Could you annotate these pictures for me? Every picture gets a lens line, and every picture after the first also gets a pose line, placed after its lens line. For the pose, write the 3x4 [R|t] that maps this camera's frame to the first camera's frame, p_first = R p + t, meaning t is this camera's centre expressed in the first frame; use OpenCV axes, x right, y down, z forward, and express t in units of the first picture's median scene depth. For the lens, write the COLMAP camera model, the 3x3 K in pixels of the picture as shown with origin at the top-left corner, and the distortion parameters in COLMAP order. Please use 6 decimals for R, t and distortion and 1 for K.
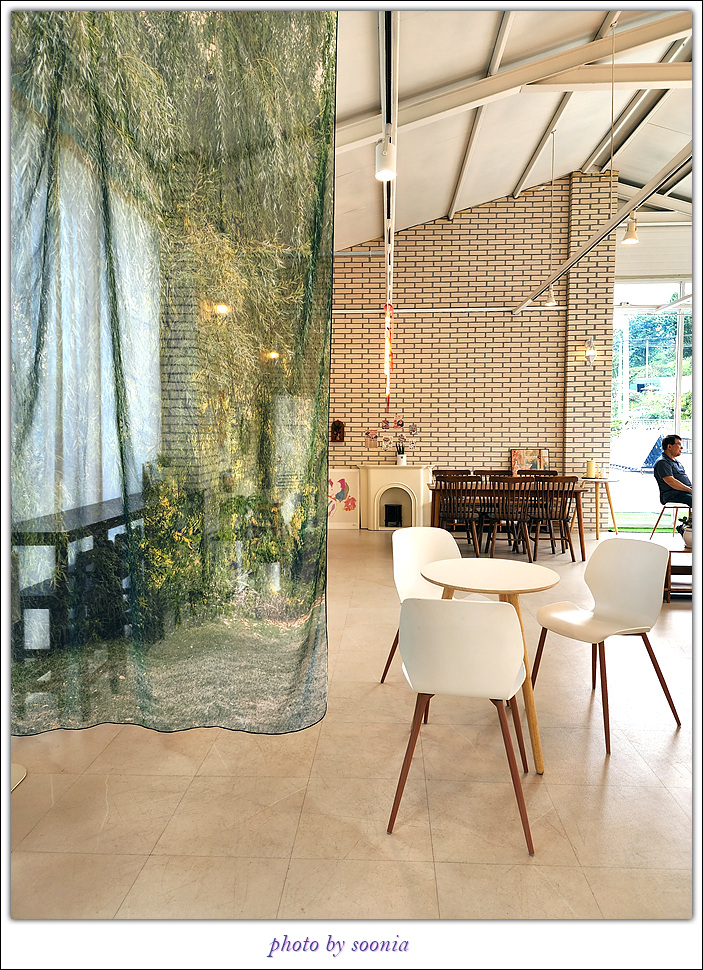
lens RADIAL K [[716.9, 0, 347.4], [0, 716.9, 480.7], [0, 0, 1]] dist [0.046211, -0.041414]
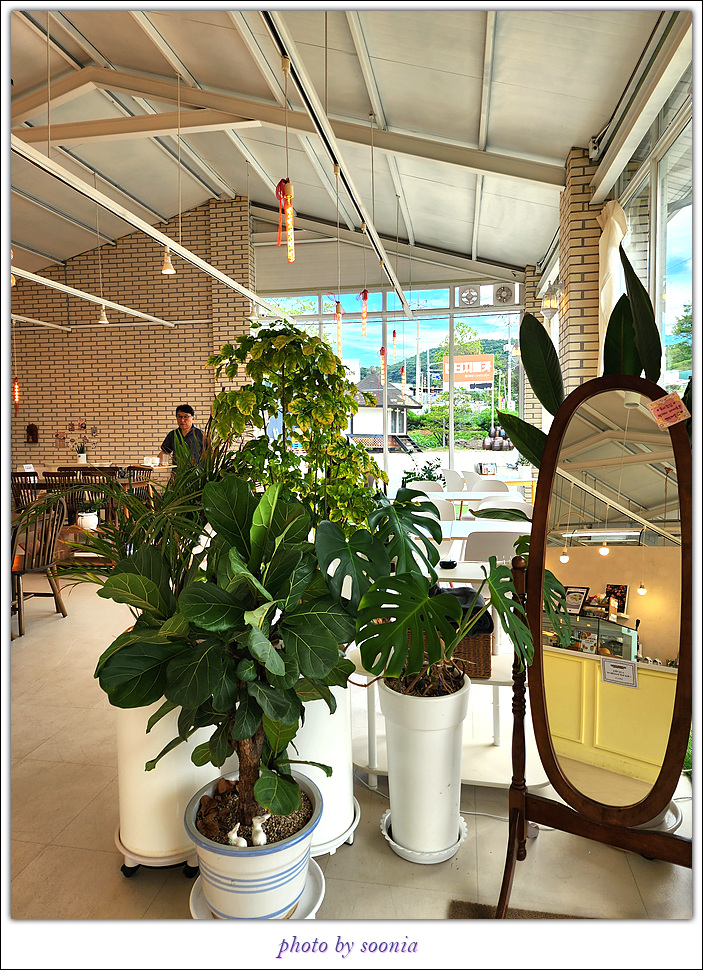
lens RADIAL K [[716.9, 0, 354.1], [0, 716.9, 488.6], [0, 0, 1]] dist [0.046211, -0.041414]
pose [[0.994539, -0.007853, -0.104068, 0.625872], [0.009332, 0.999862, 0.013729, 0.007294], [0.103946, -0.014625, 0.994475, -0.090192]]
